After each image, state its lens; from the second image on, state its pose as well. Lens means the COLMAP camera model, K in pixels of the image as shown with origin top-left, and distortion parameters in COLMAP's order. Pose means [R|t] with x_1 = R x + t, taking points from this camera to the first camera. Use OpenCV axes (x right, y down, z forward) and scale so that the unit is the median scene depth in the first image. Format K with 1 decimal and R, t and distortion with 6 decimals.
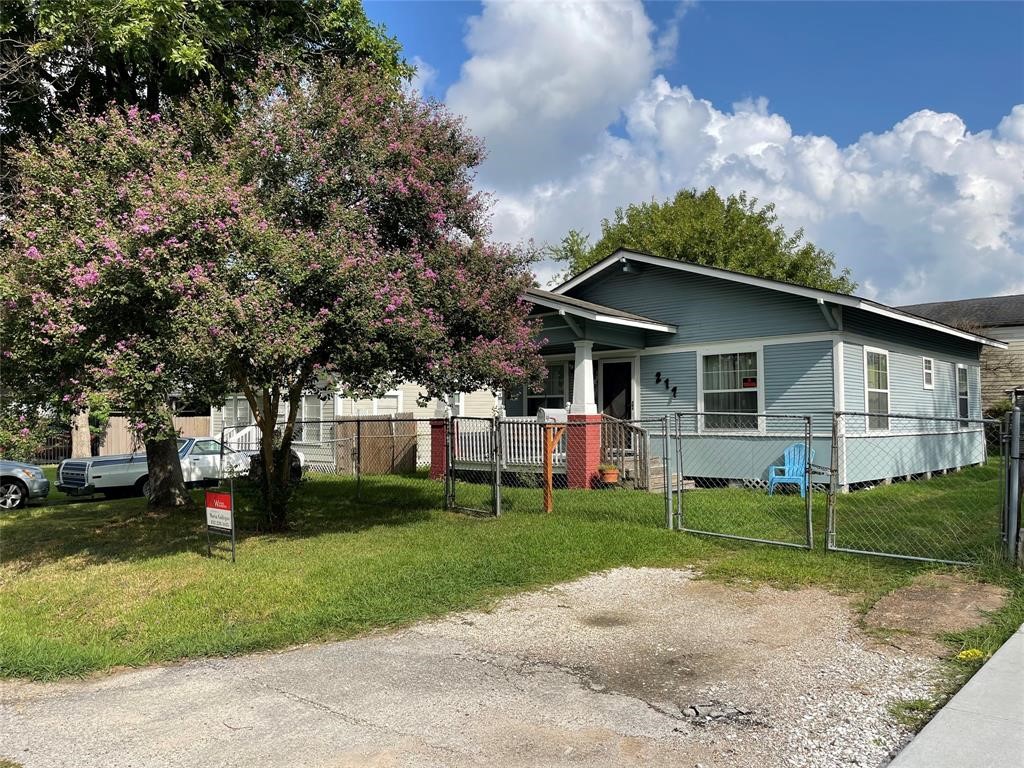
lens RADIAL K [[773.7, 0, 512.0], [0, 773.7, 384.0], [0, 0, 1]] dist [0.100482, -0.134158]
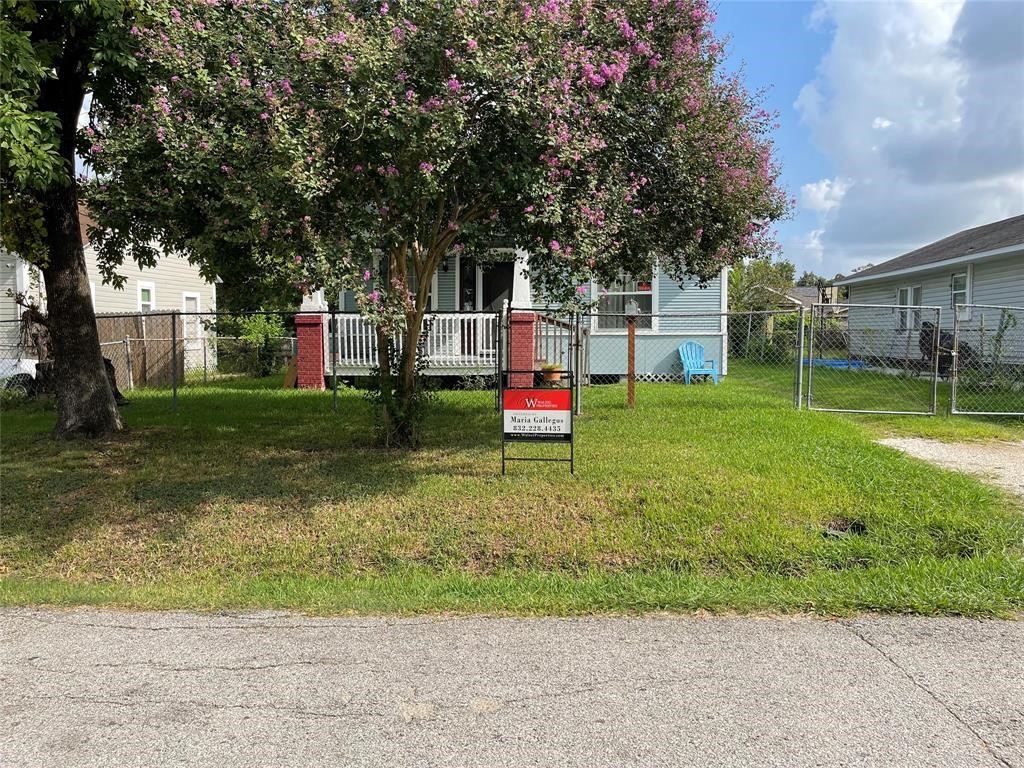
lens RADIAL K [[773.7, 0, 512.0], [0, 773.7, 384.0], [0, 0, 1]] dist [0.100482, -0.134158]
pose [[0.796231, -0.033159, 0.604084, -0.510487], [-0.032407, 0.994726, 0.097317, 0.034940], [-0.604125, -0.097064, 0.790956, 0.239210]]
